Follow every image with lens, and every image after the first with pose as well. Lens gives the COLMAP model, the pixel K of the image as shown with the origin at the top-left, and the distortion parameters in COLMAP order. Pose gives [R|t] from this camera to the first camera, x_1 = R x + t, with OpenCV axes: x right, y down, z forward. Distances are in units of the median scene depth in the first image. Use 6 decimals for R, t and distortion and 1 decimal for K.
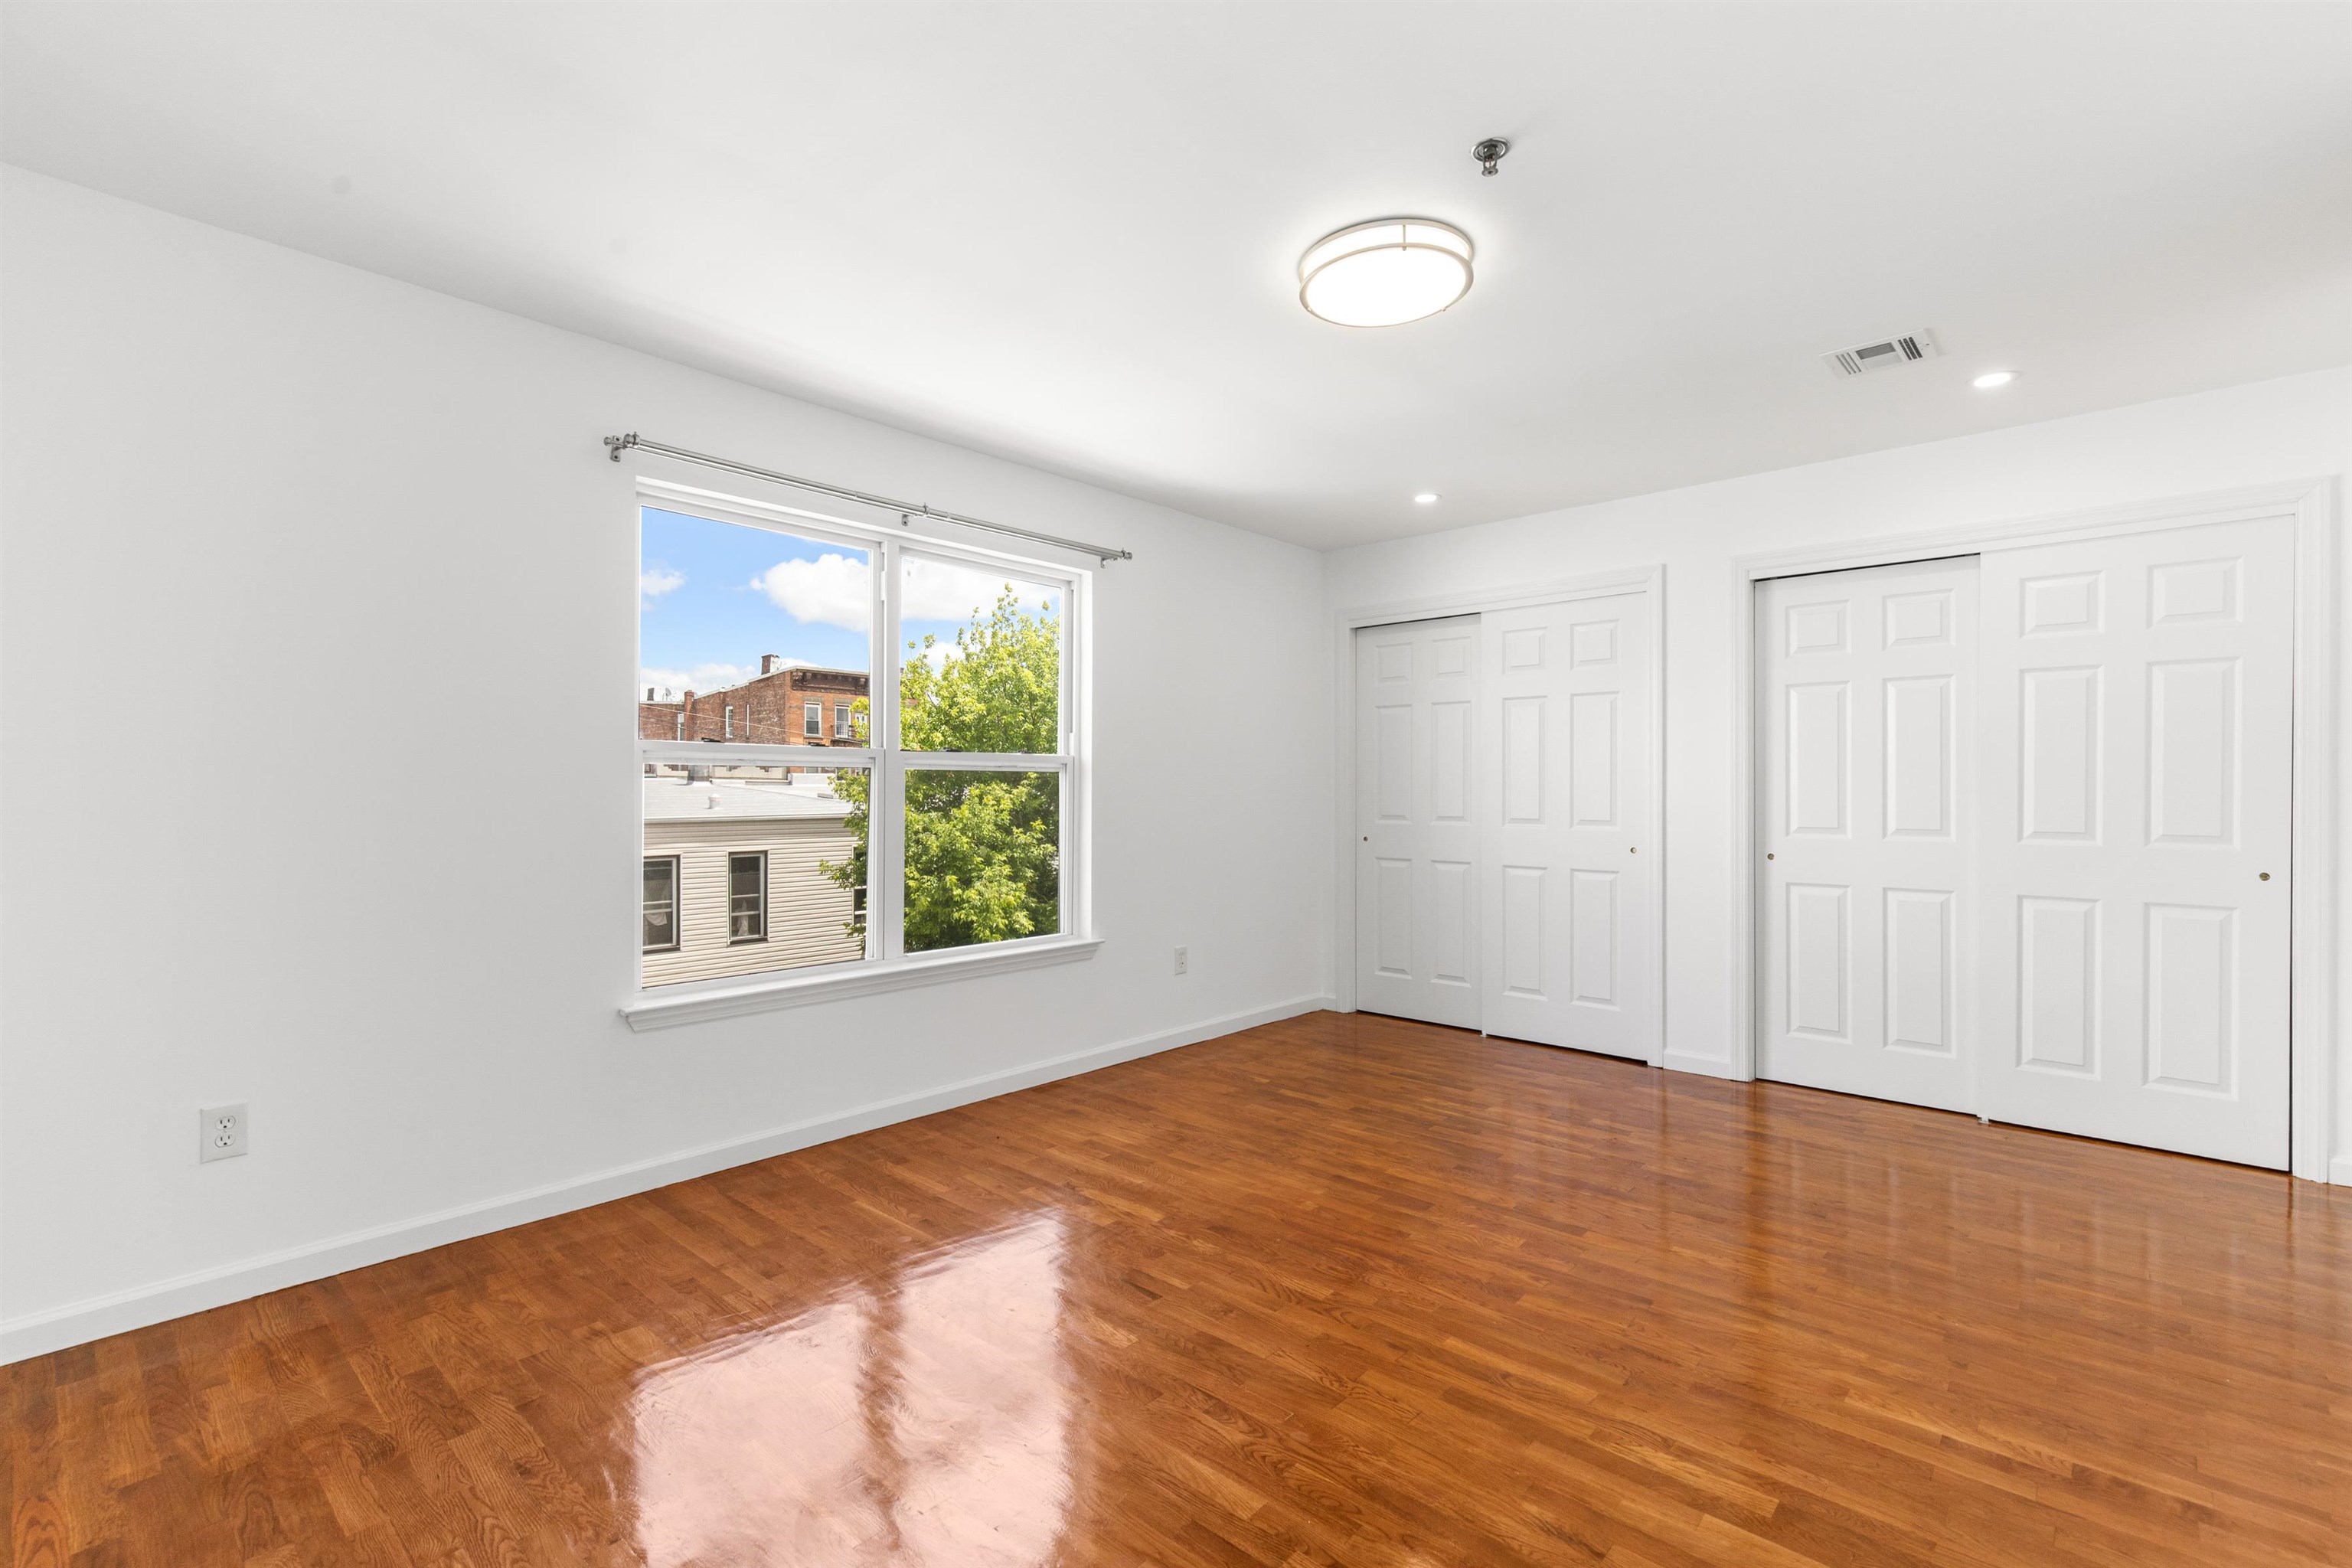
lens RADIAL K [[1069.1, 0, 1175.7], [0, 1069.1, 787.9], [0, 0, 1]] dist [0.008167, -0.000701]
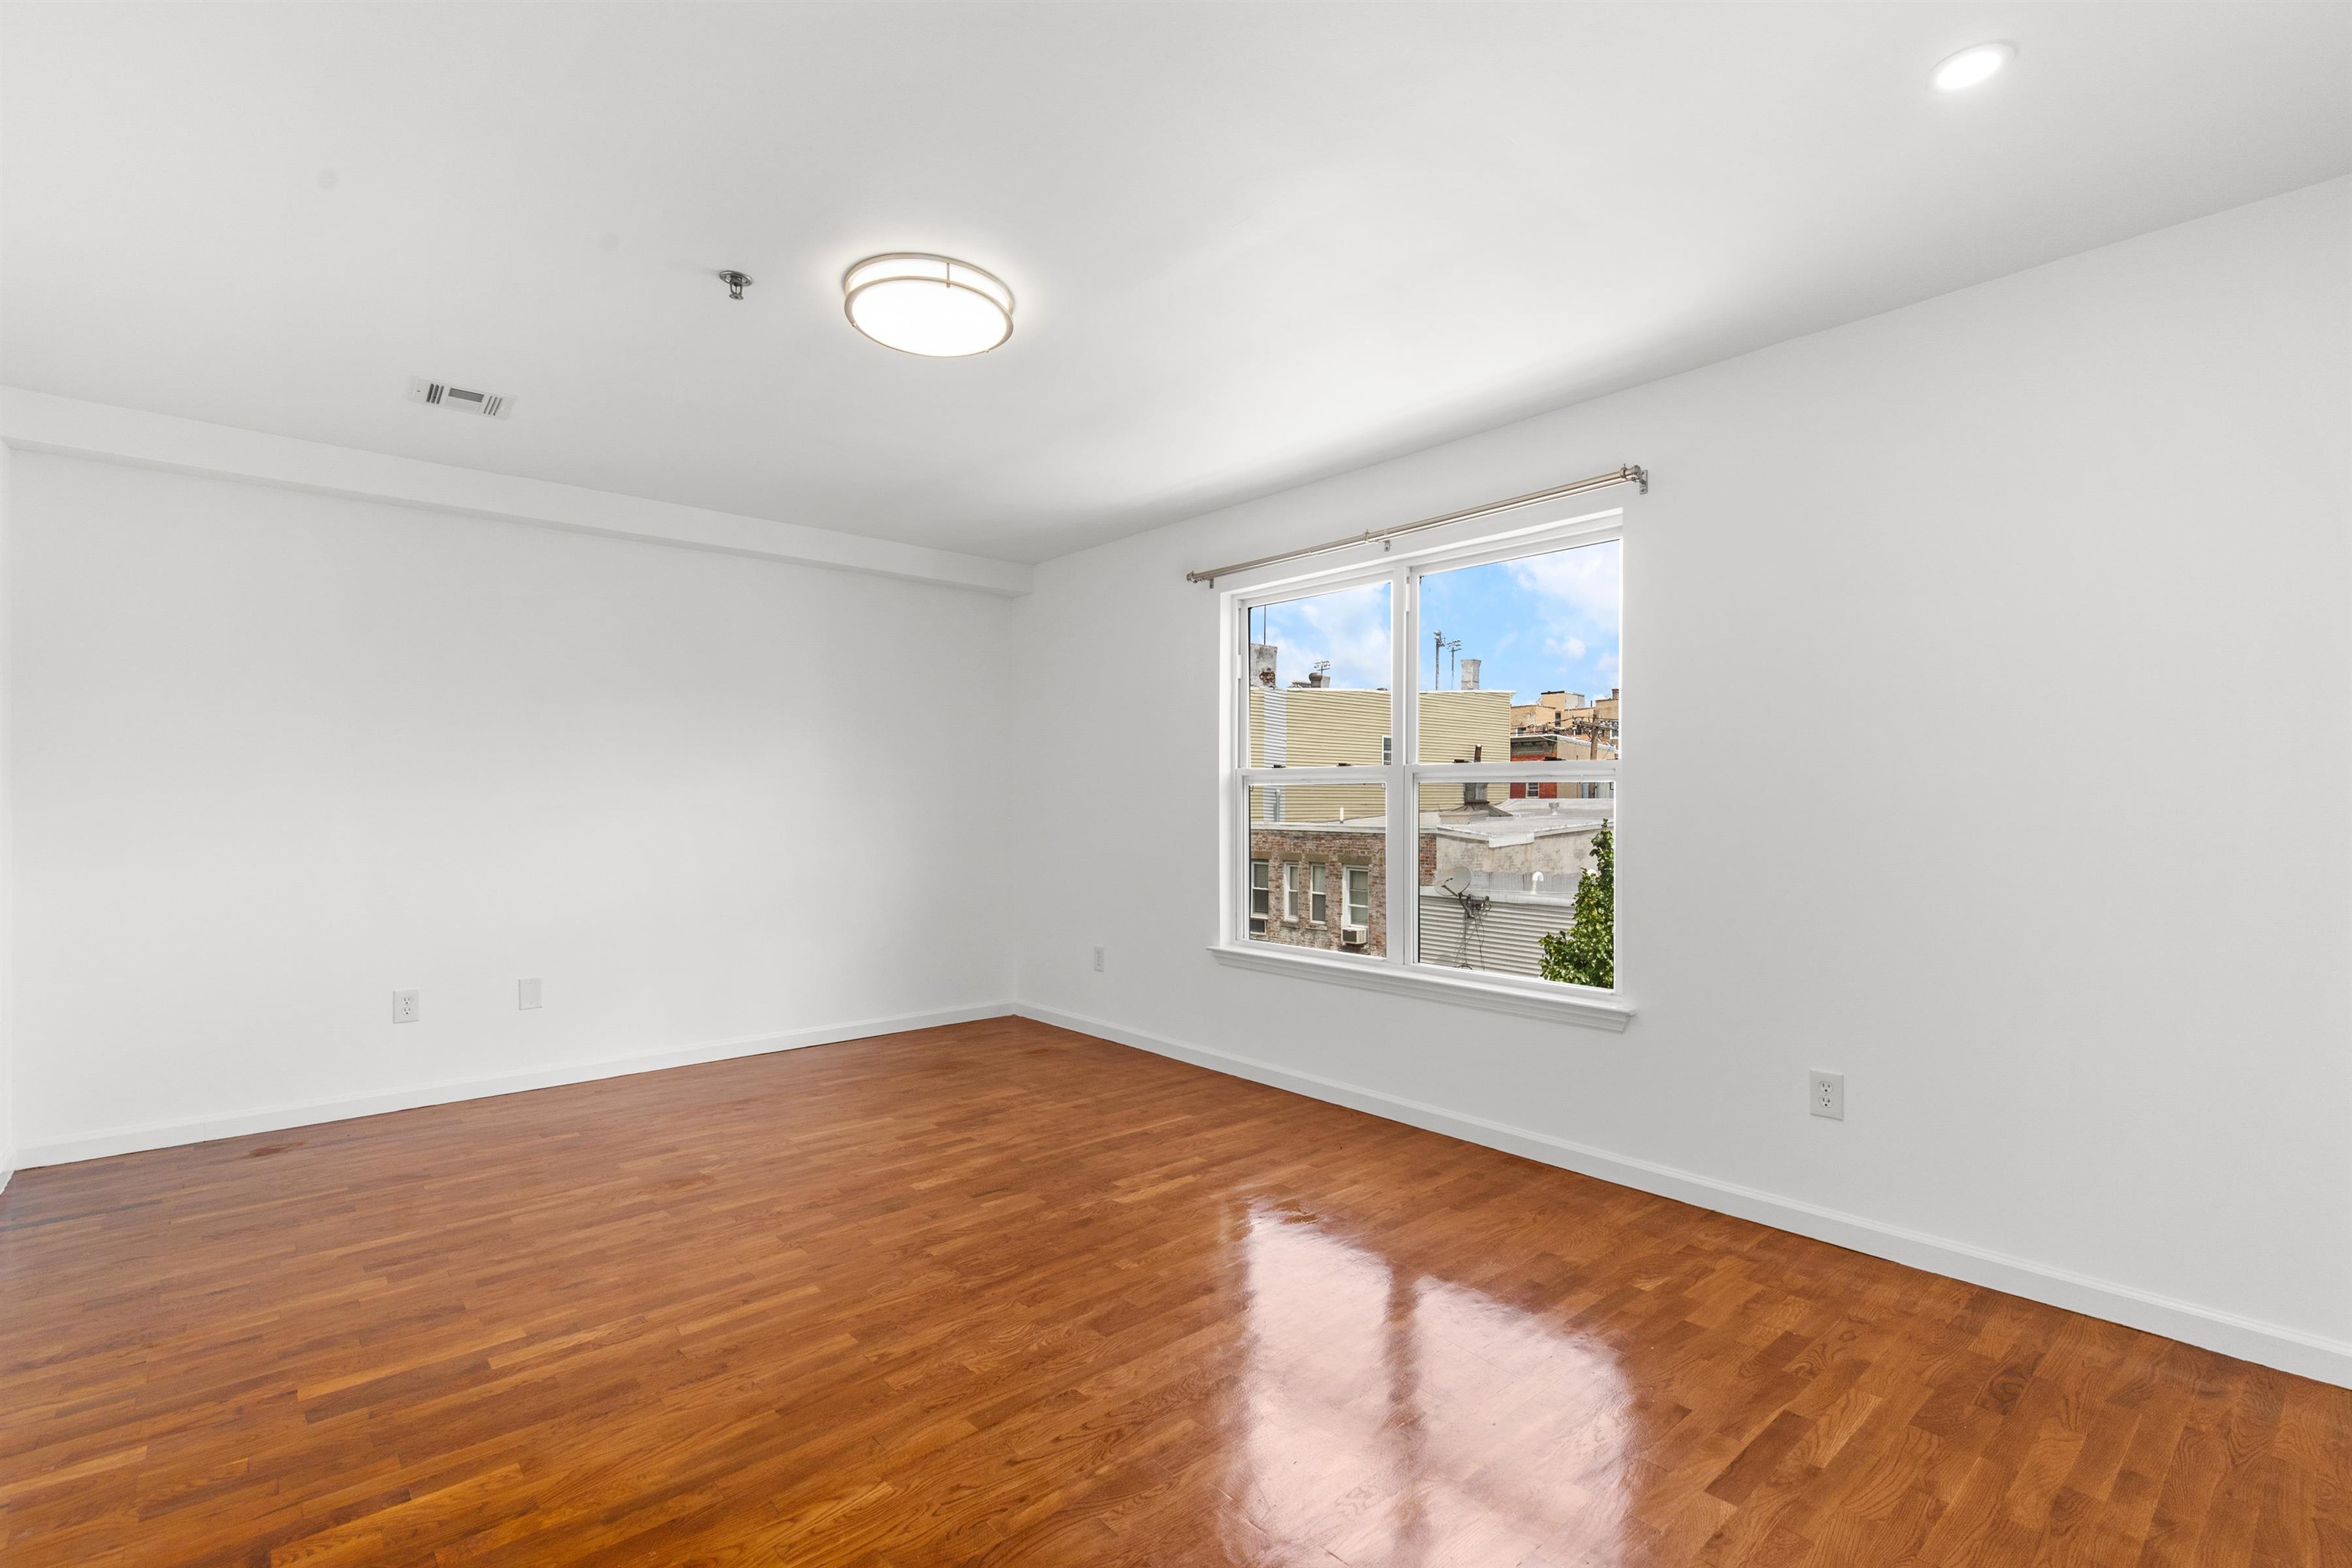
lens RADIAL K [[1069.1, 0, 1175.7], [0, 1069.1, 787.9], [0, 0, 1]] dist [0.008167, -0.000701]
pose [[-0.118286, -0.012135, -0.992905, 1.037315], [-0.002542, 0.999926, -0.011918, 0.001479], [0.992976, 0.001114, -0.118308, 1.171518]]
